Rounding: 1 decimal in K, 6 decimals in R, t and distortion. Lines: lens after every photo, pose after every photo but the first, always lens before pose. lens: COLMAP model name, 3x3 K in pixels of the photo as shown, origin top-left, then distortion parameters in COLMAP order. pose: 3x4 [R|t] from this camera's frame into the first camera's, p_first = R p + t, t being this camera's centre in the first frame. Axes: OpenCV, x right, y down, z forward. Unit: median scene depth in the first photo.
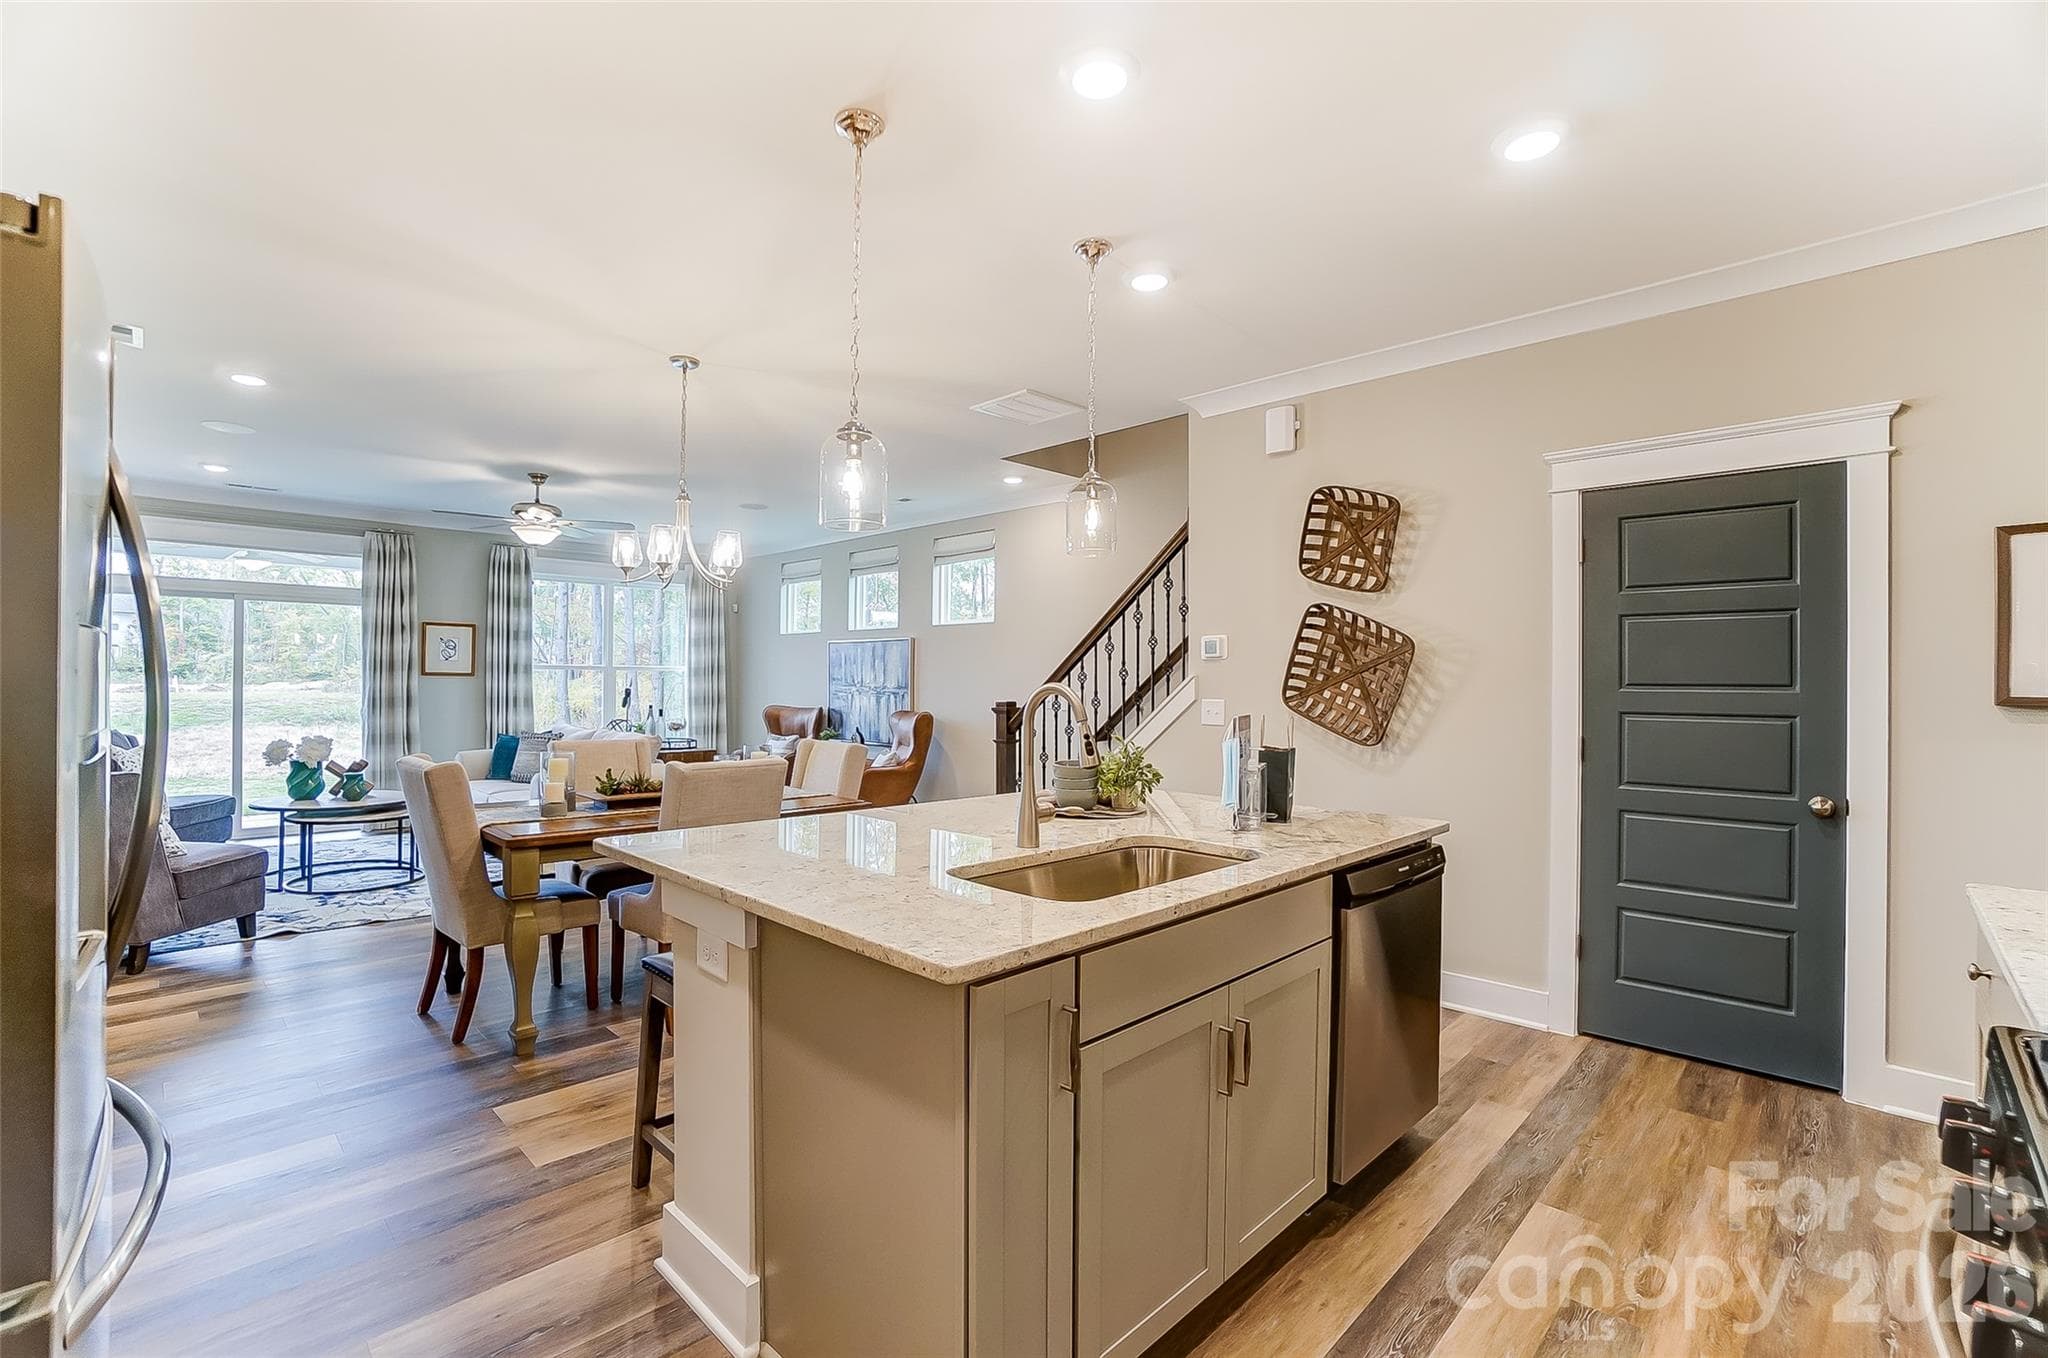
lens RADIAL K [[901.7, 0, 1006.5], [0, 901.7, 682.6], [0, 0, 1]] dist [-0.059435, 0.029785]
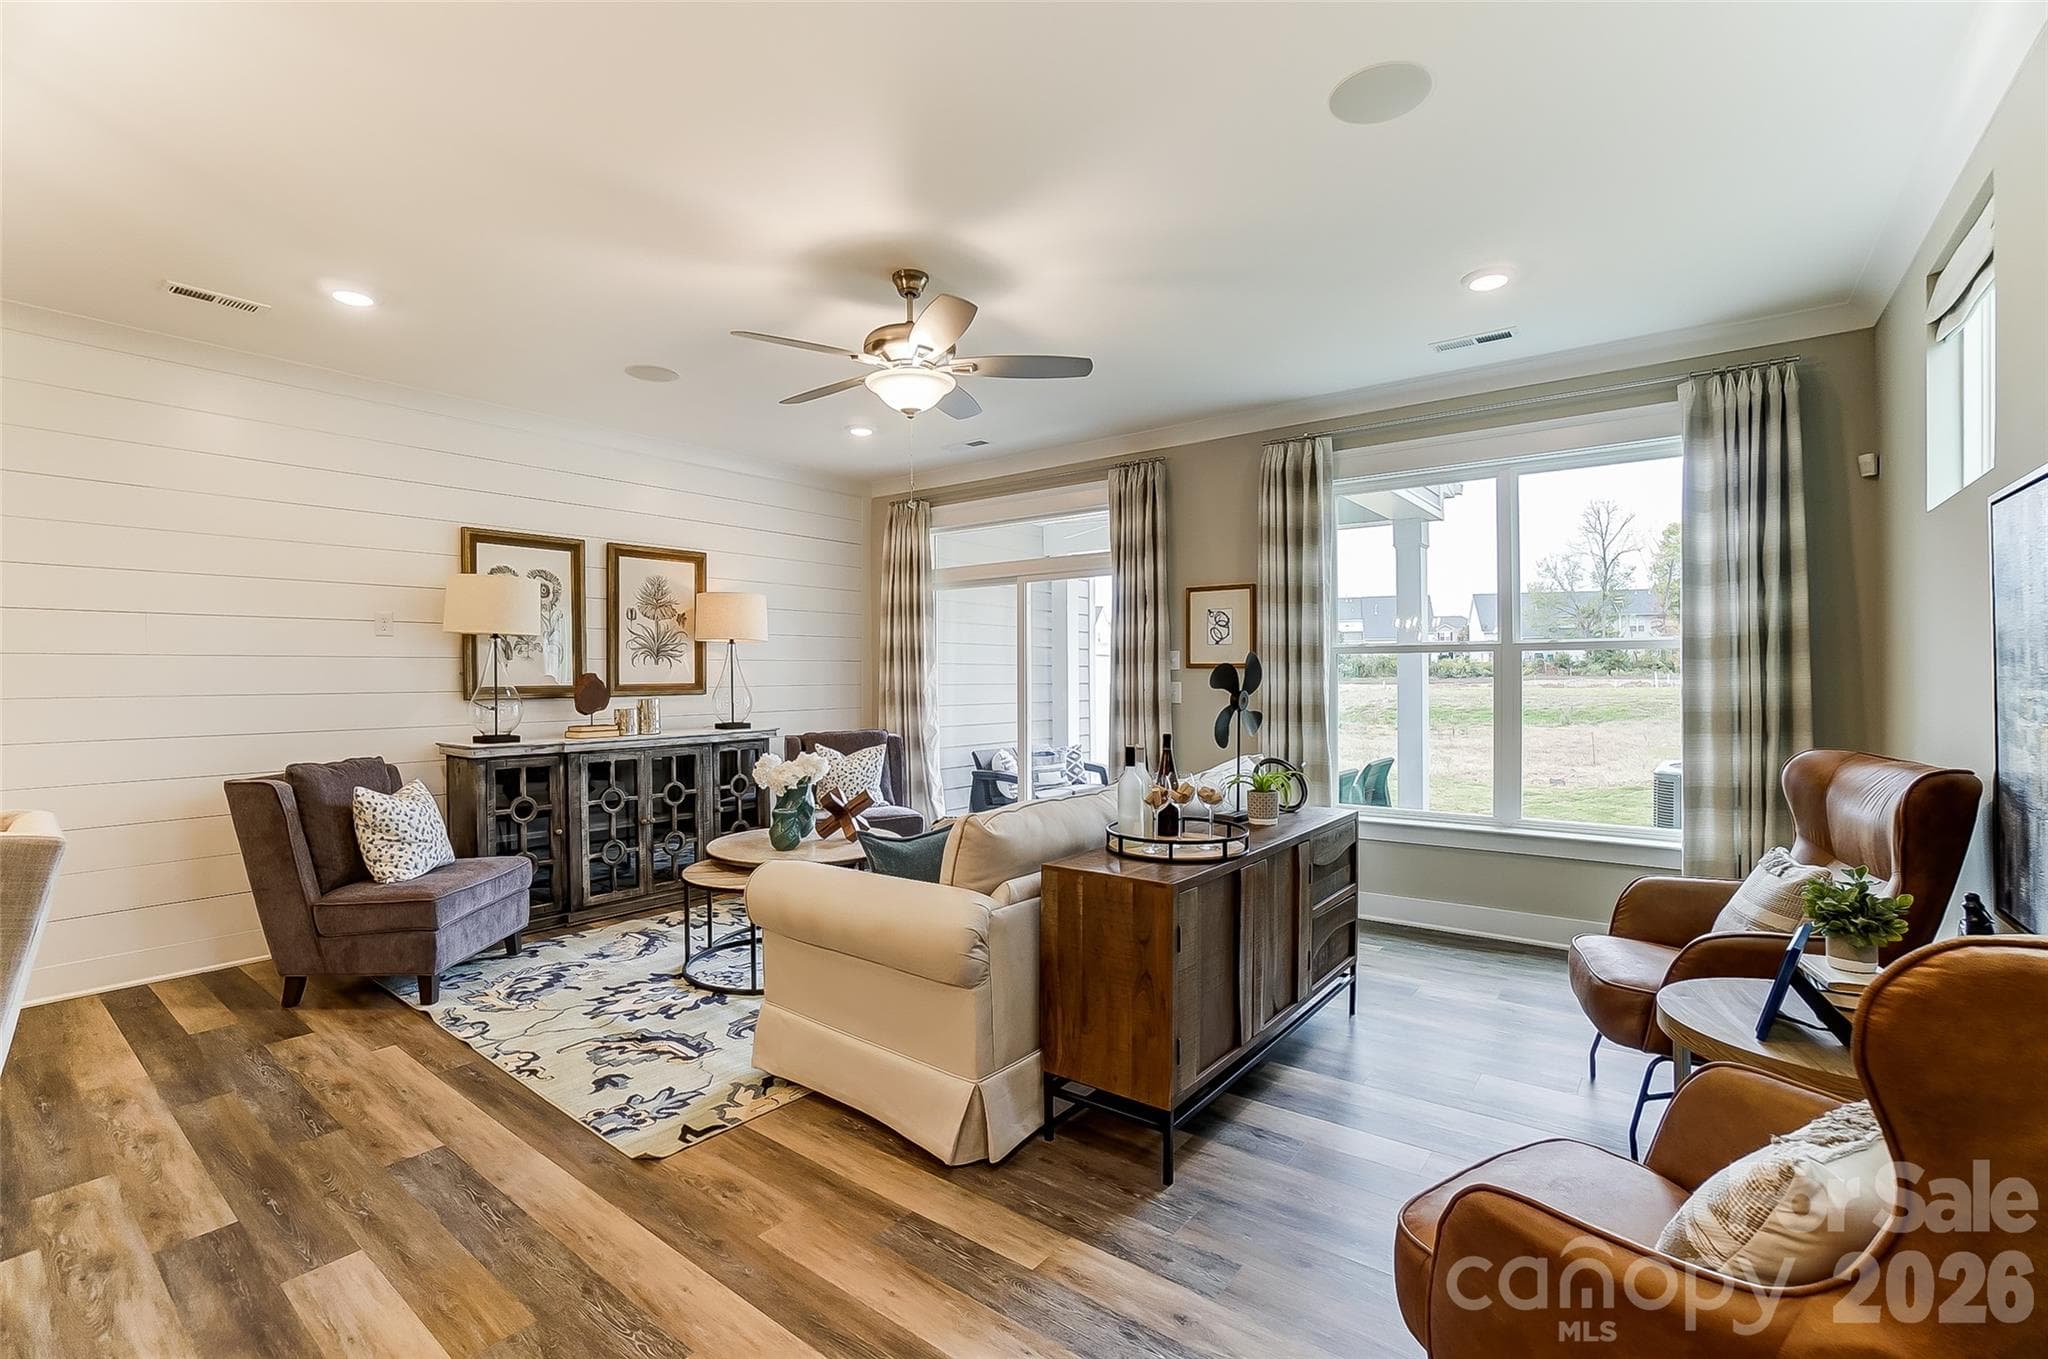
lens RADIAL K [[909.7, 0, 1024.0], [0, 909.7, 679.5], [0, 0, 1]] dist [-0.062083, 0.022040]
pose [[0.133056, -0.003881, -0.991101, -0.002173], [0.006131, 0.999976, -0.003093, 0.001479], [0.991090, -0.005665, 0.133076, 0.824434]]
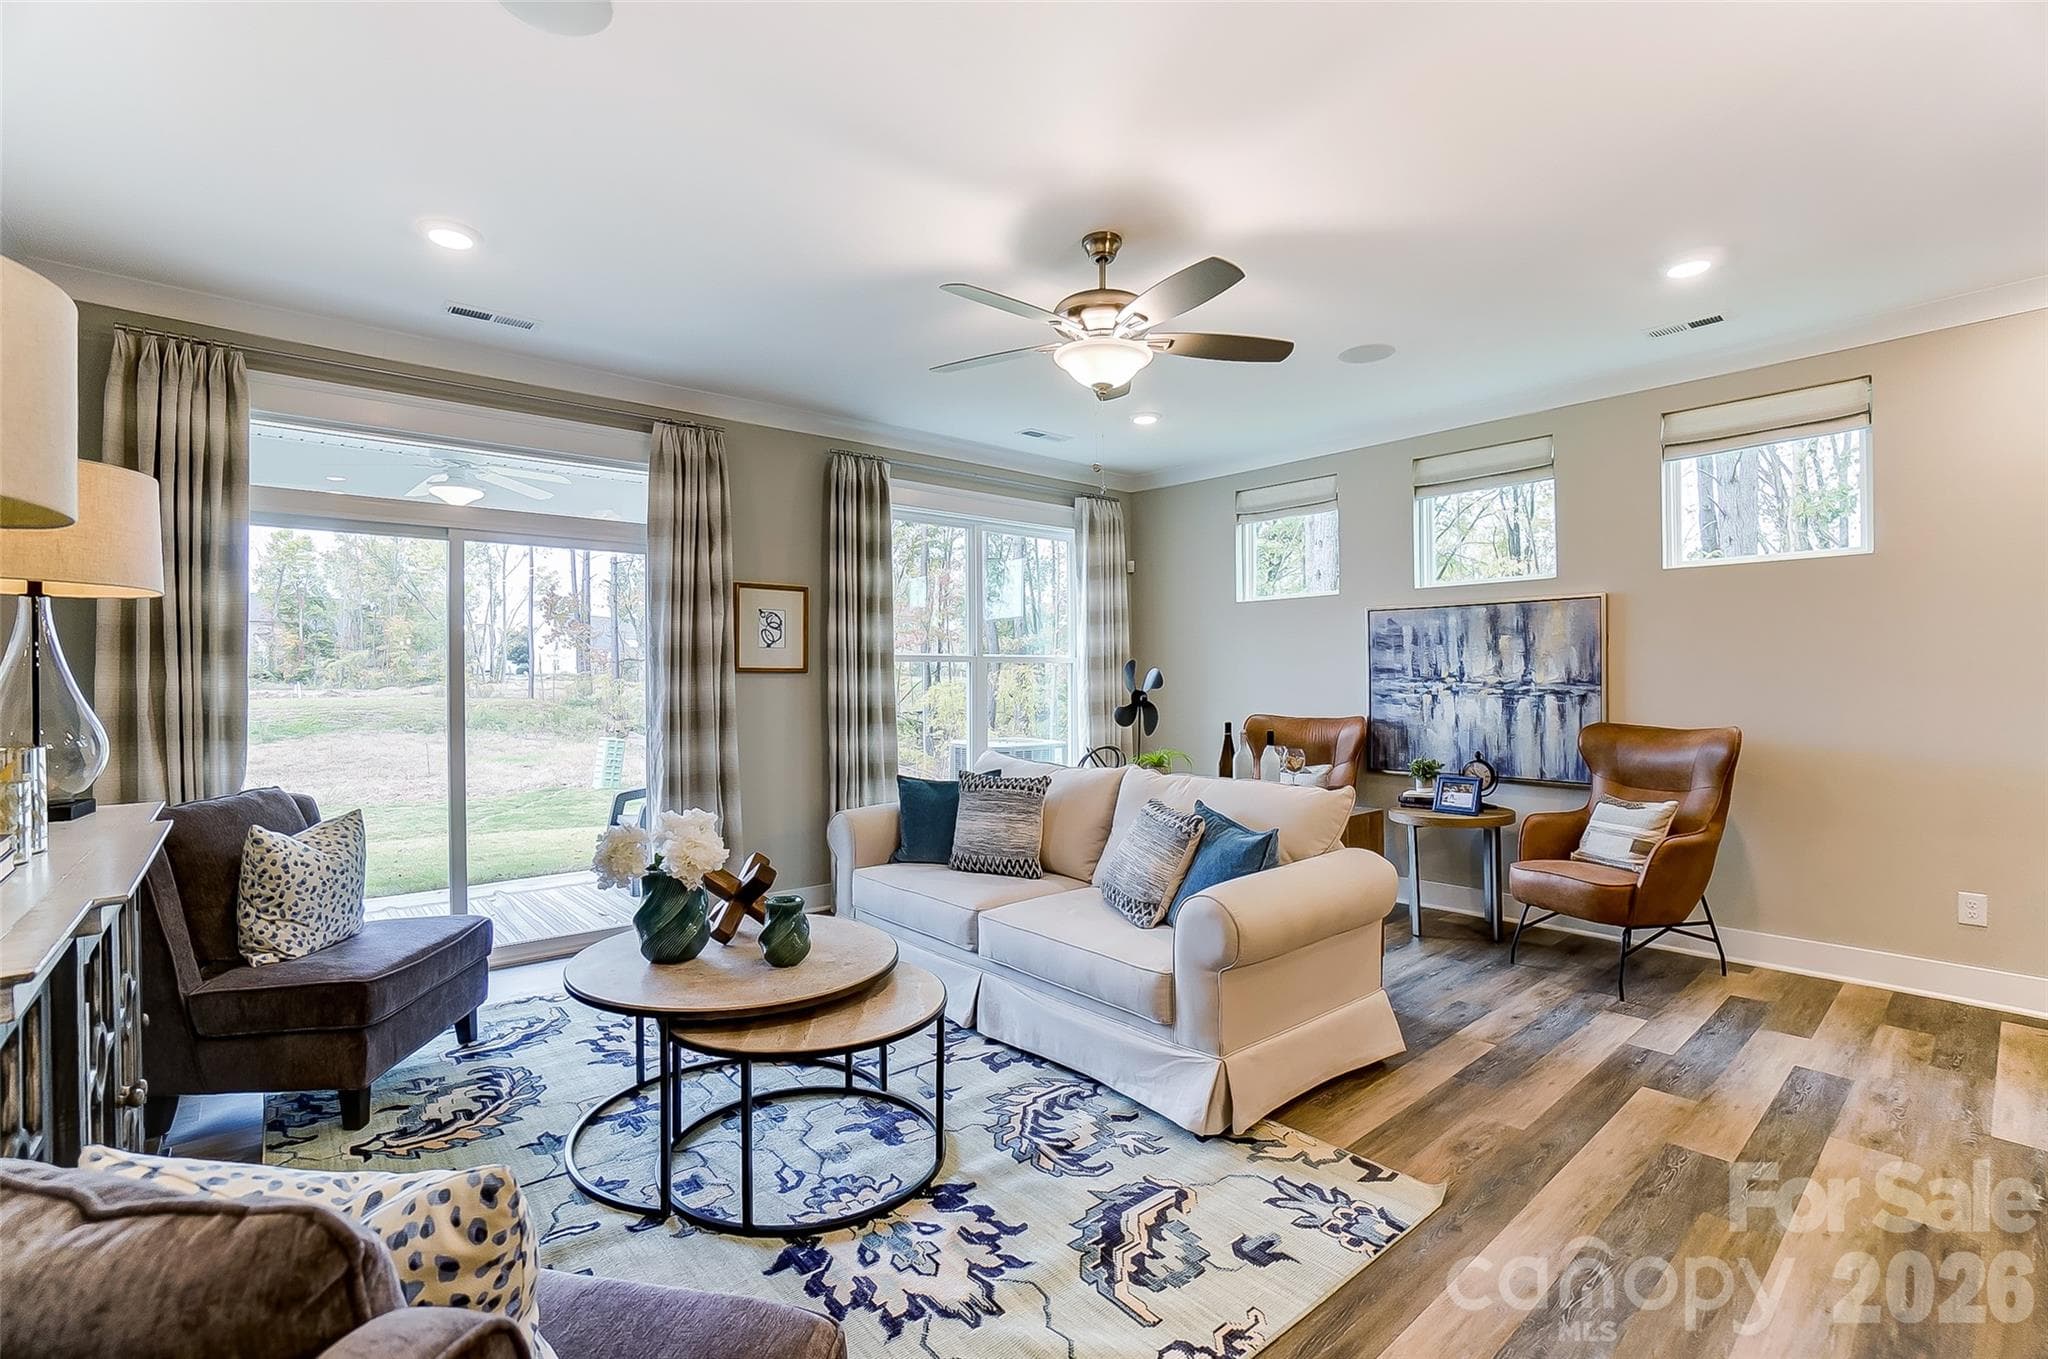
lens RADIAL K [[909.7, 0, 1024.0], [0, 909.7, 679.5], [0, 0, 1]] dist [-0.062083, 0.022040]
pose [[0.997640, -0.013567, -0.067309, -0.448647], [0.013656, 0.999906, 0.000865, -0.001828], [0.067291, -0.001782, 0.997732, 0.431976]]
